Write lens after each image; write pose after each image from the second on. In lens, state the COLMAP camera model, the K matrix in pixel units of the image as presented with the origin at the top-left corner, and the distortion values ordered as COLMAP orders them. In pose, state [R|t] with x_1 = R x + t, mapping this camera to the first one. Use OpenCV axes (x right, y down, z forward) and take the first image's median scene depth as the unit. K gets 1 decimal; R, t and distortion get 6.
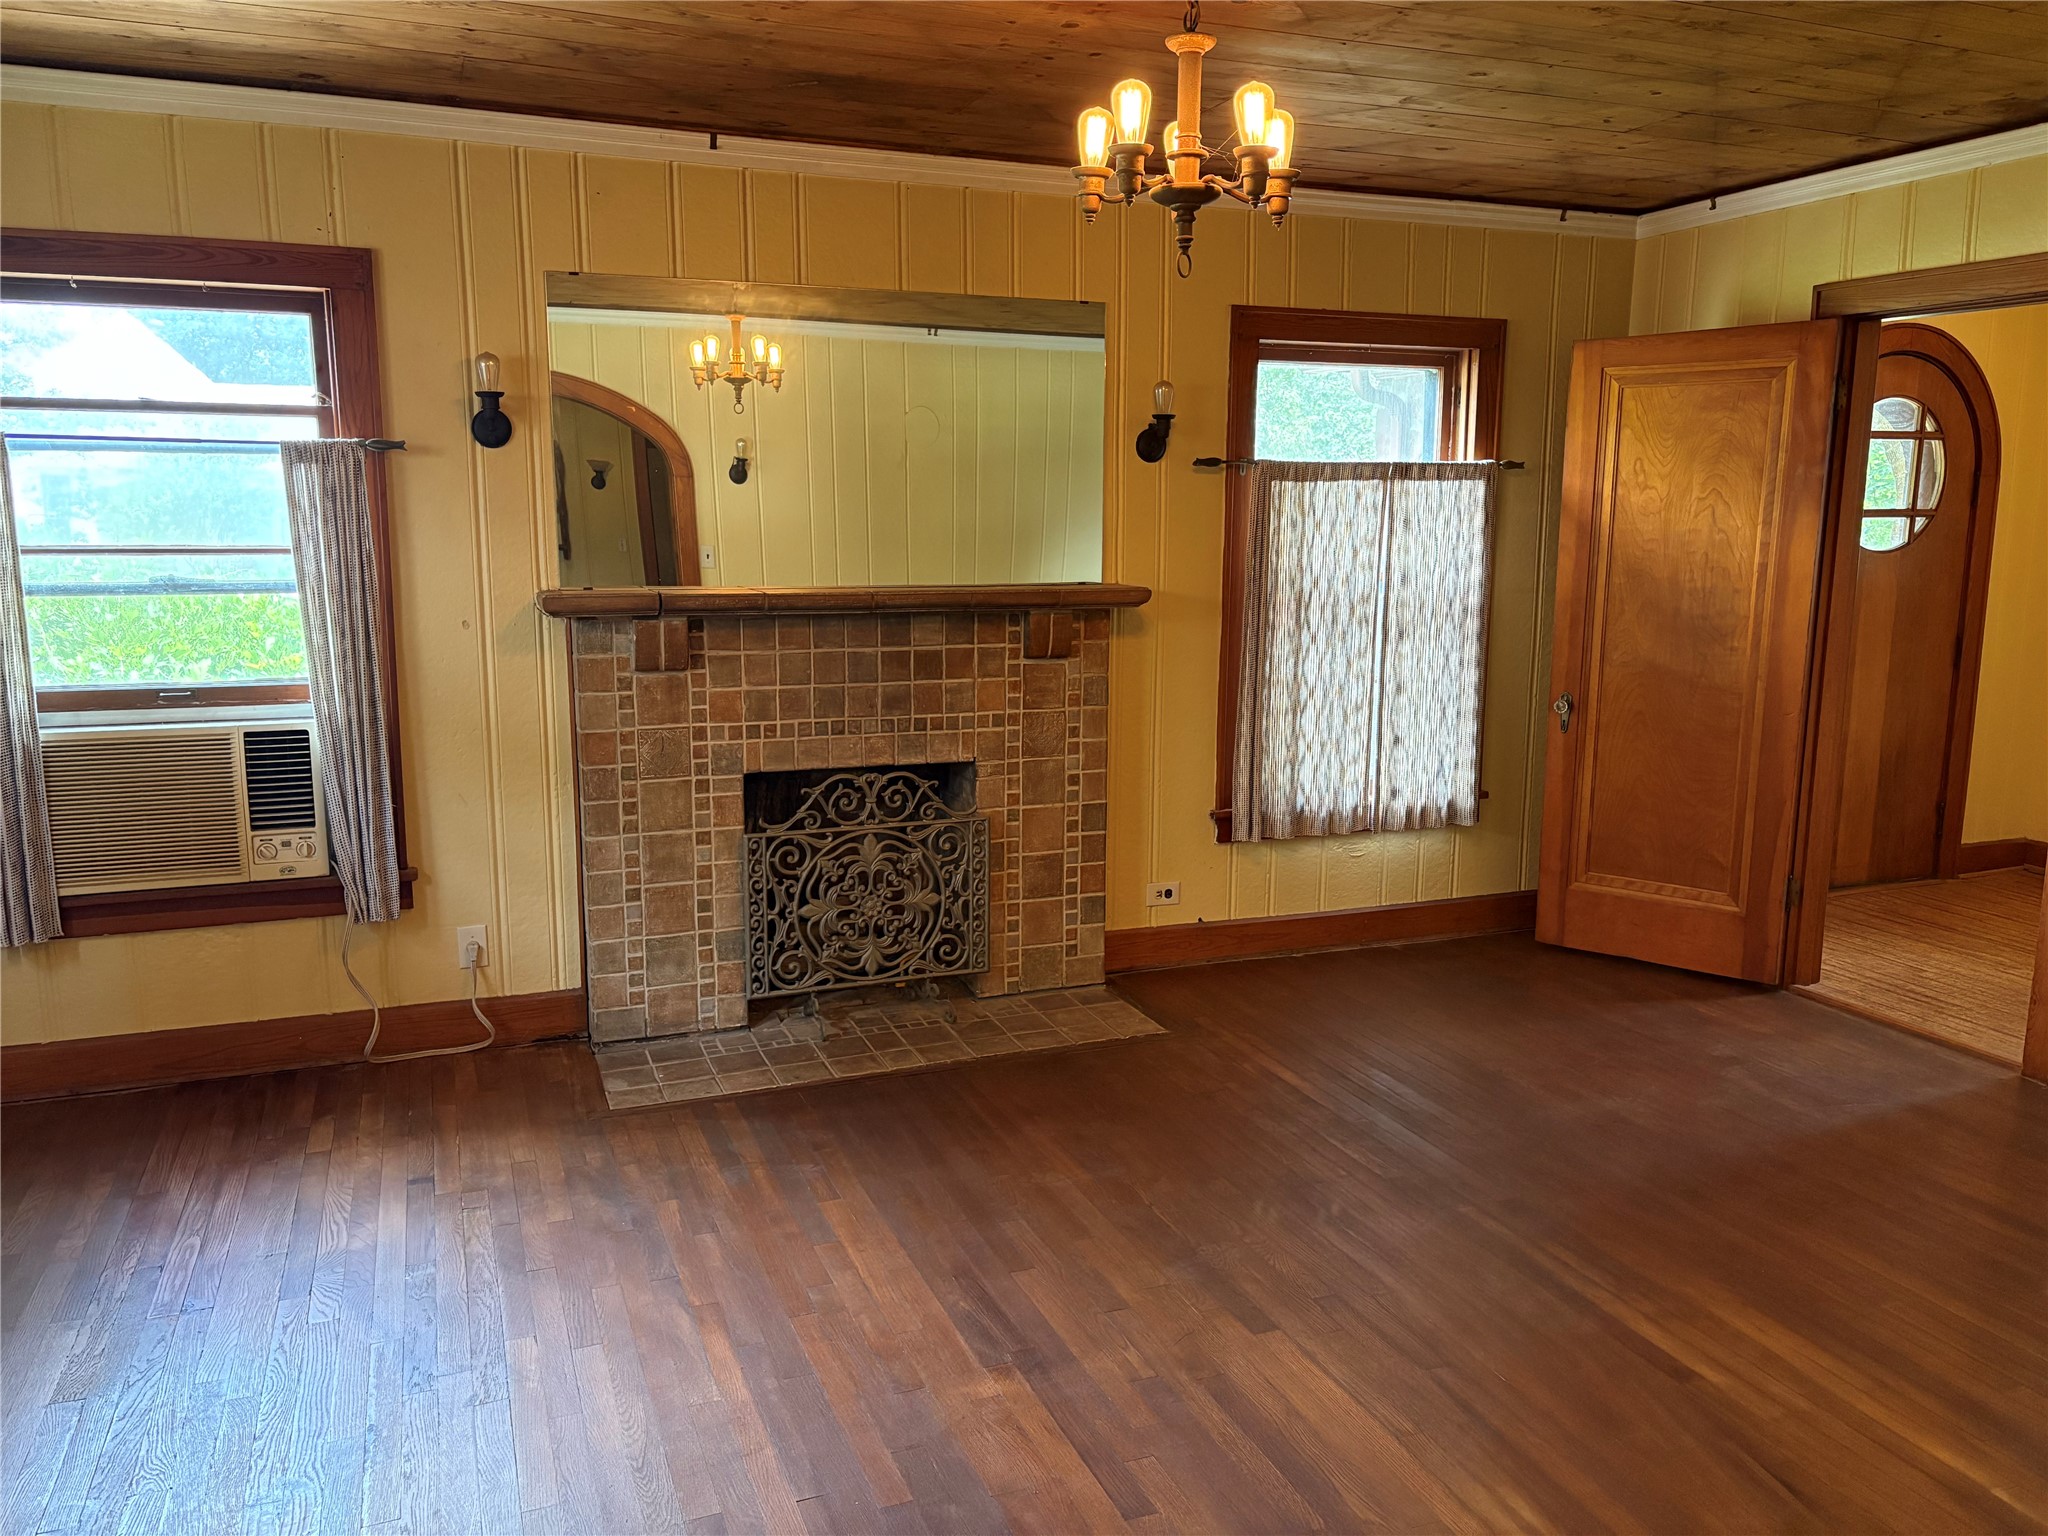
lens RADIAL K [[1558.9, 0, 1031.8], [0, 1558.9, 776.6], [0, 0, 1]] dist [0.051312, -0.050104]
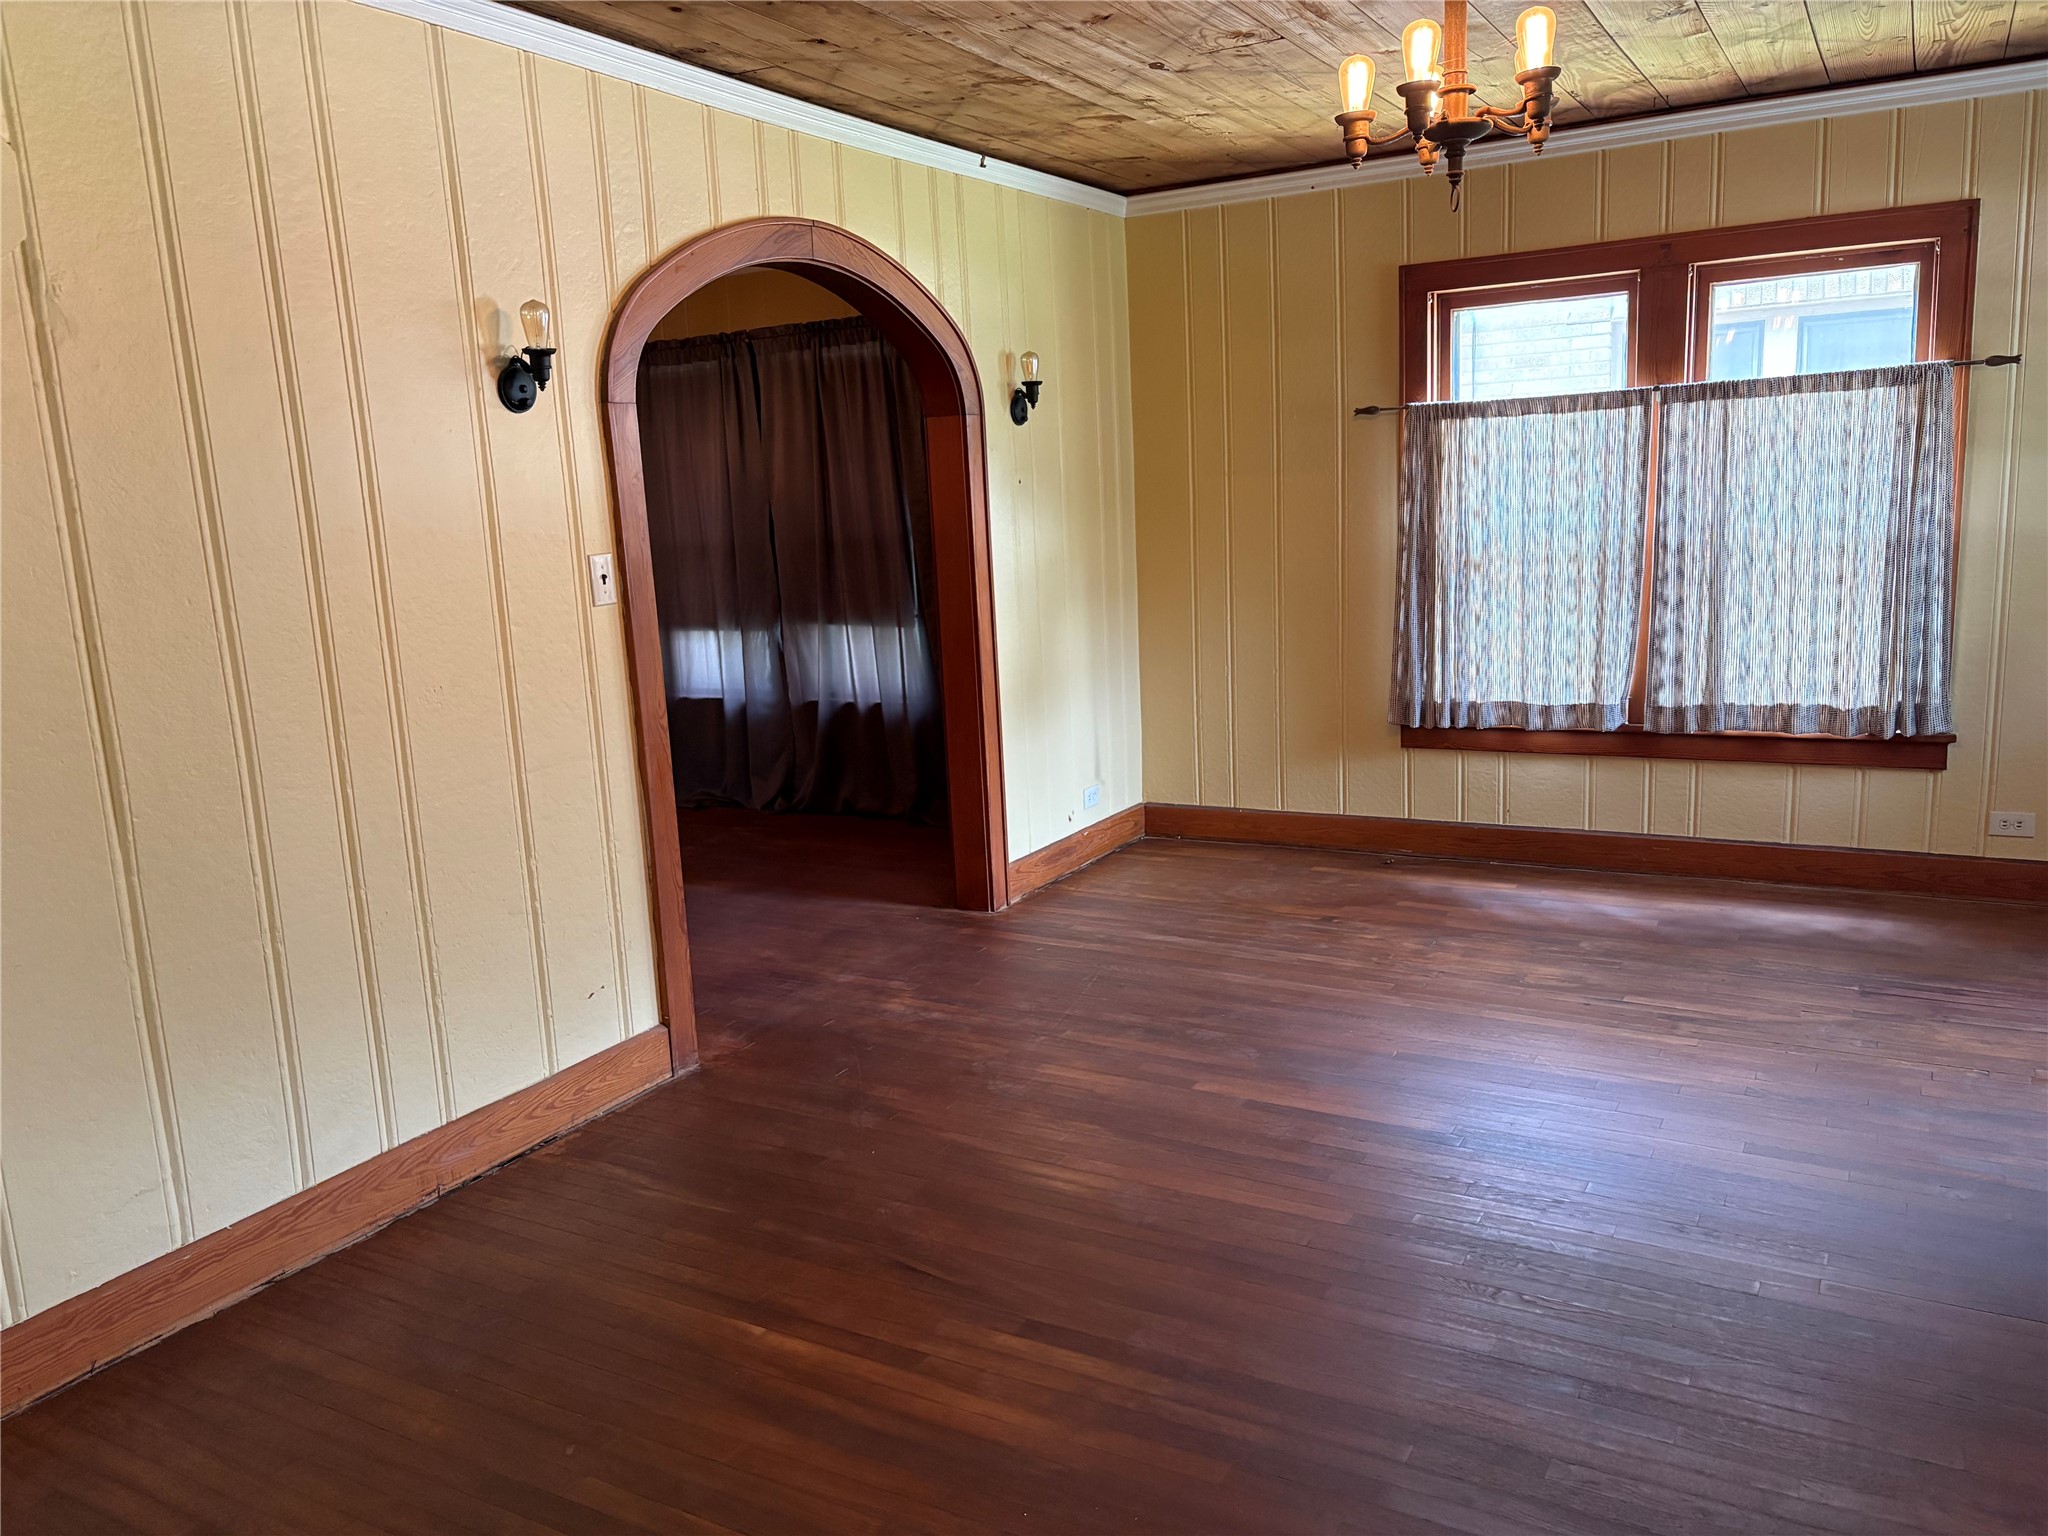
lens RADIAL K [[1558.9, 0, 1024.9], [0, 1558.9, 771.8], [0, 0, 1]] dist [0.051312, -0.050104]
pose [[-0.781685, 0.144638, -0.606670, 0.668341], [-0.061987, 0.949902, 0.306339, -0.180441], [0.620585, 0.277067, -0.733558, 1.126007]]
